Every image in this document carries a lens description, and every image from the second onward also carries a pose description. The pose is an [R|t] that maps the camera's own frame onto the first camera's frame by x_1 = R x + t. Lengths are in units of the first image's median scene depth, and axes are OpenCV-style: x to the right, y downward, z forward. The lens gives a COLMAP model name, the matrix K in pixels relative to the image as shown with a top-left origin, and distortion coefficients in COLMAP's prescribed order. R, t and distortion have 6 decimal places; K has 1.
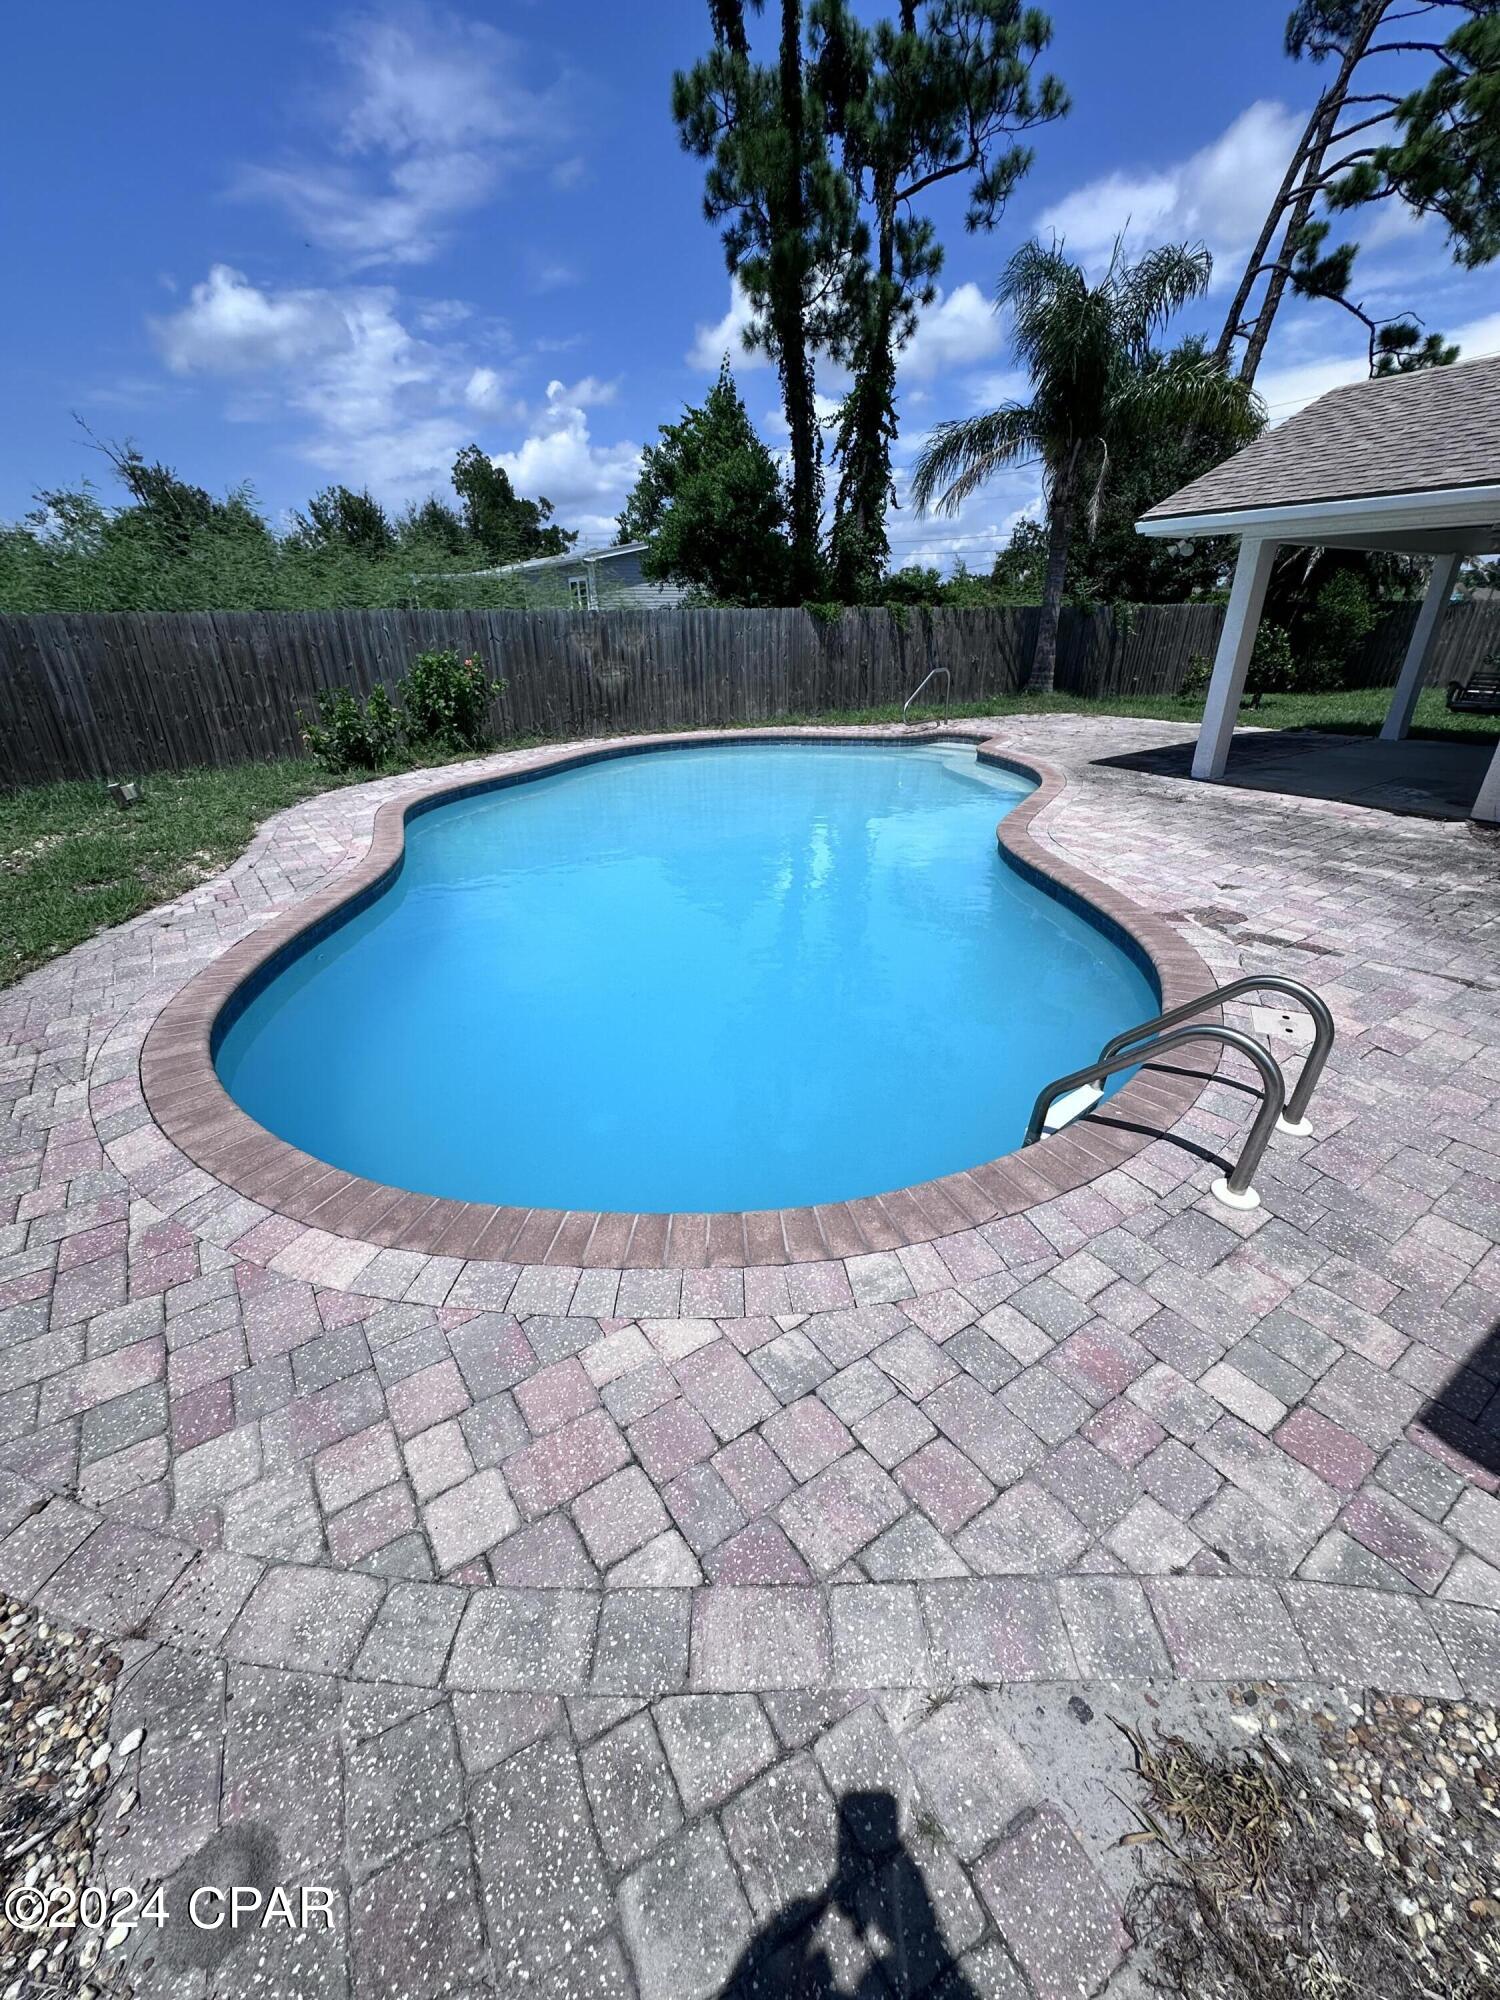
lens RADIAL K [[797.6, 0, 745.0], [0, 797.6, 1000.3], [0, 0, 1]] dist [-0.002687, 0.000826]
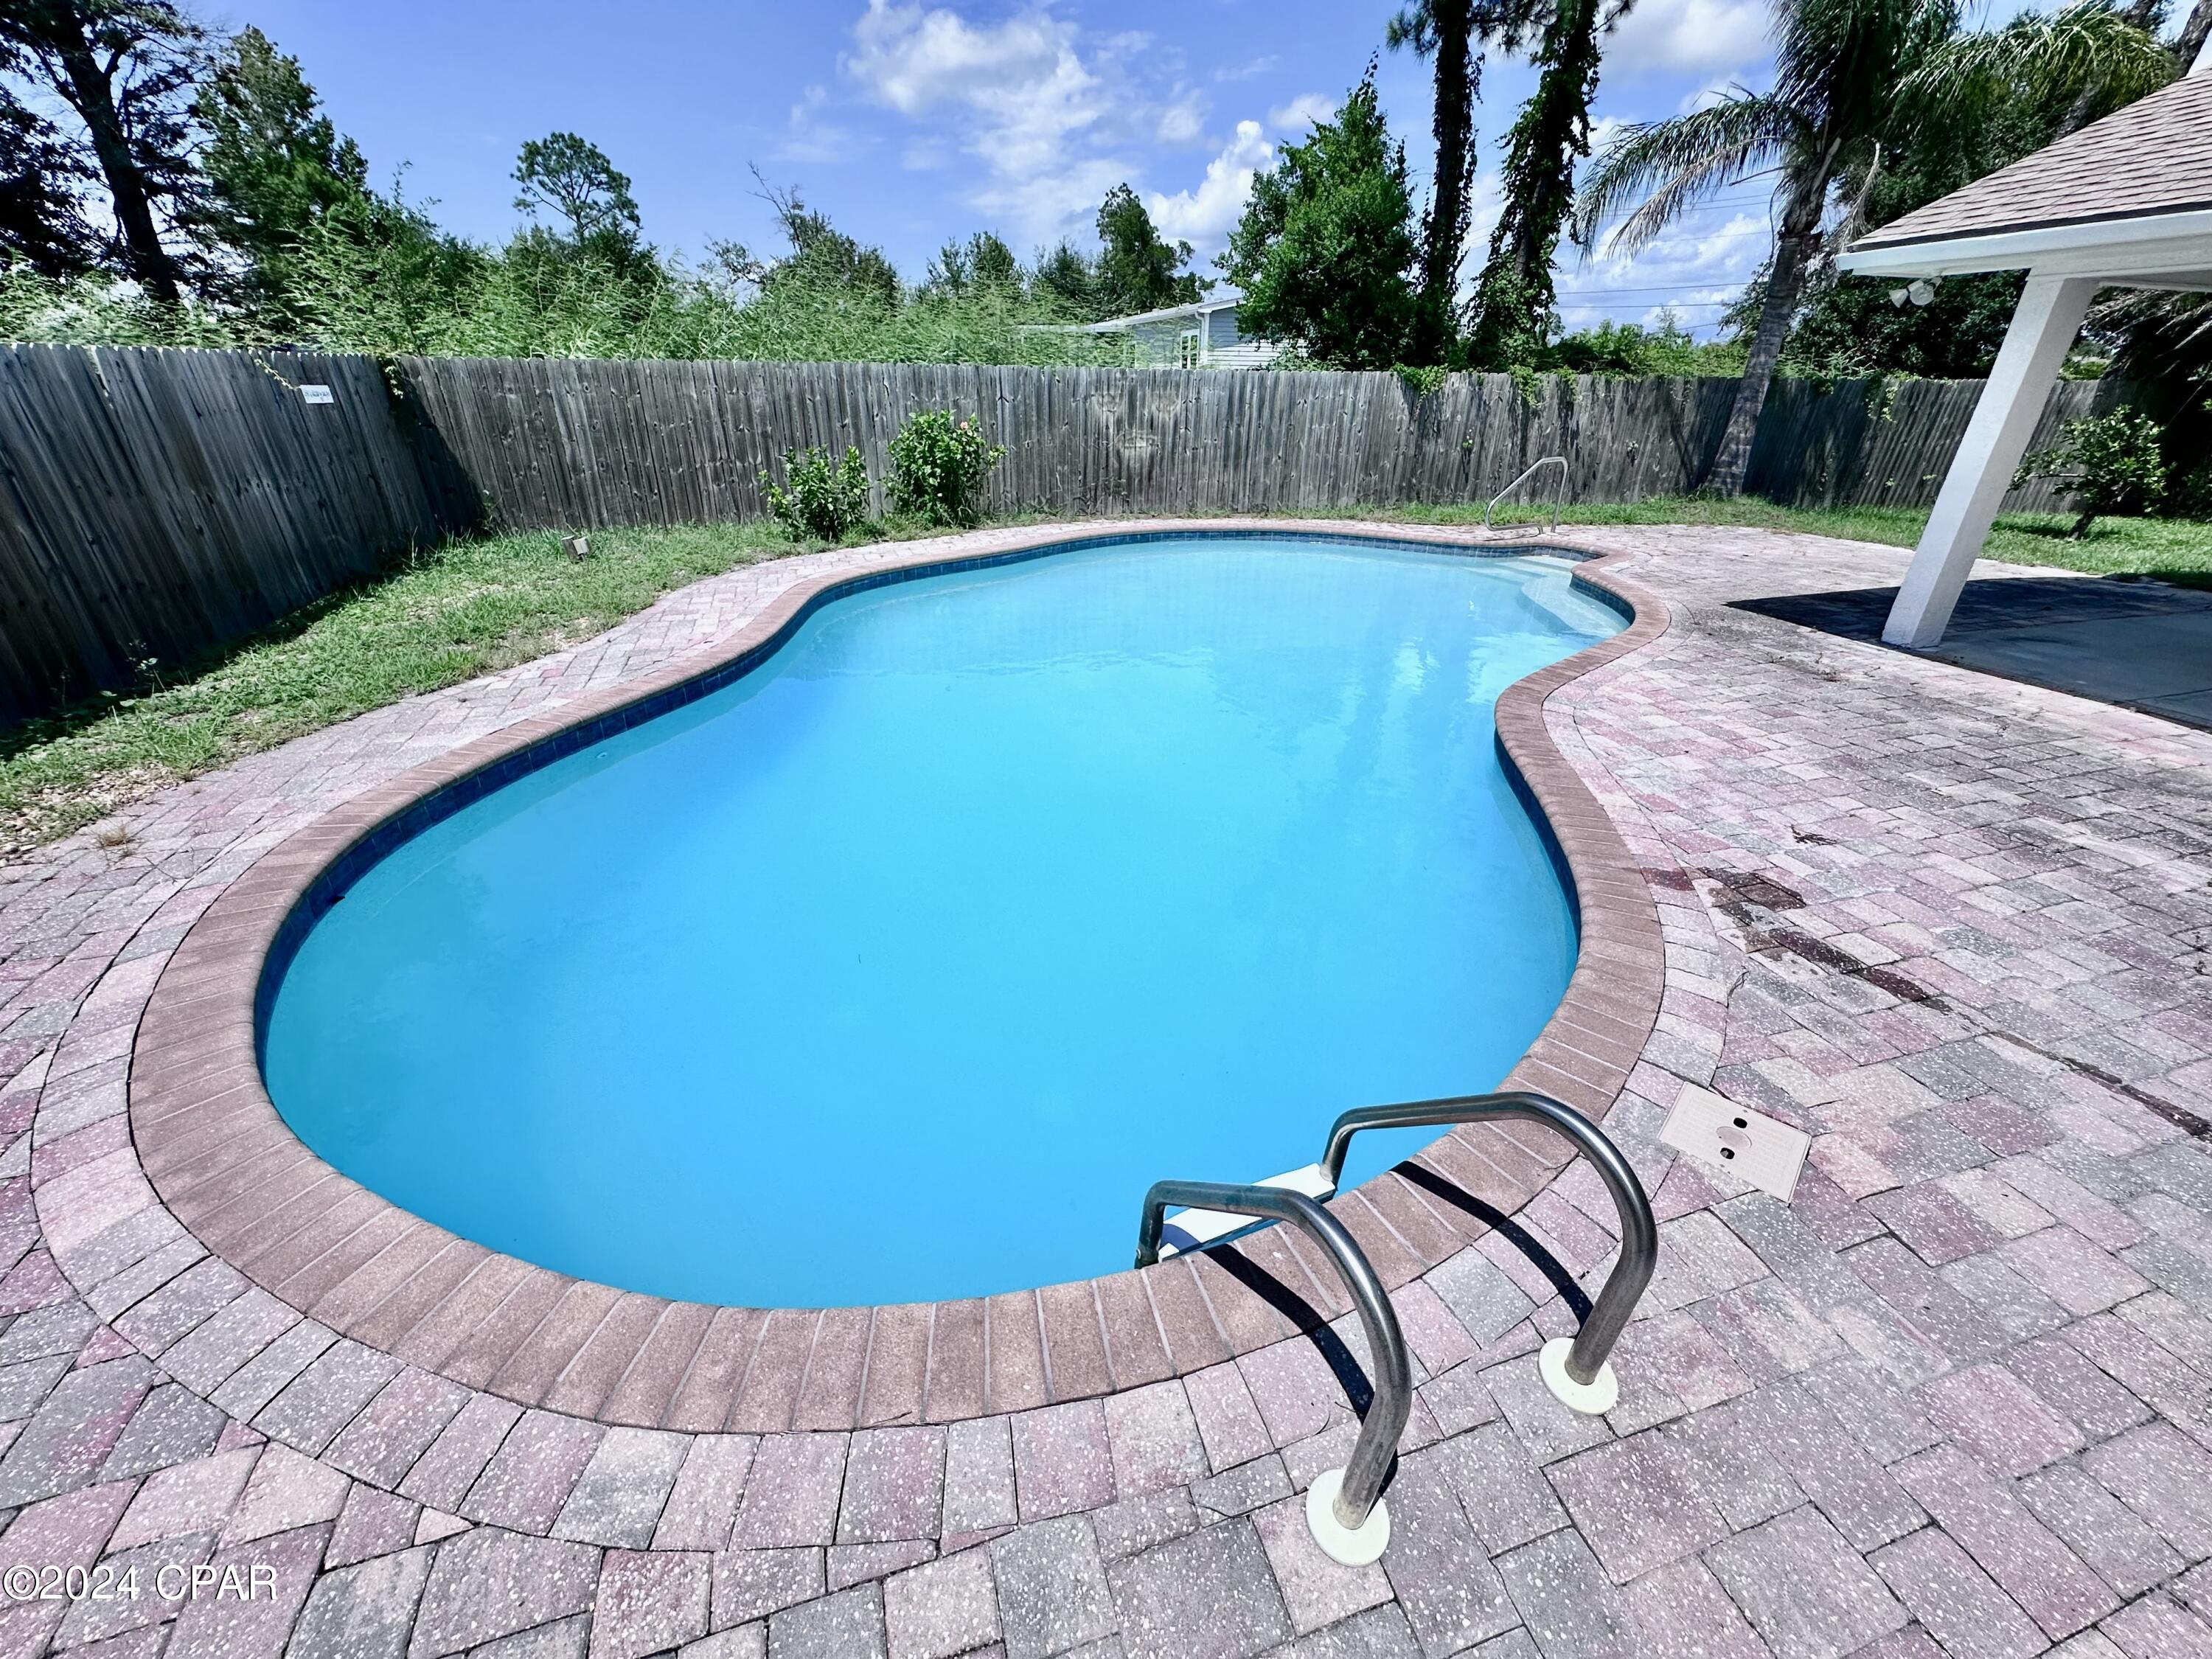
lens RADIAL K [[882.1, 0, 1106.4], [0, 882.1, 828.8], [0, 0, 1]] dist [-0.002687, 0.000826]
pose [[0.952882, 0.157761, -0.259089, 0.148620], [-0.151250, 0.987470, 0.045006, -0.056482], [0.262943, -0.003699, 0.964804, 0.109549]]
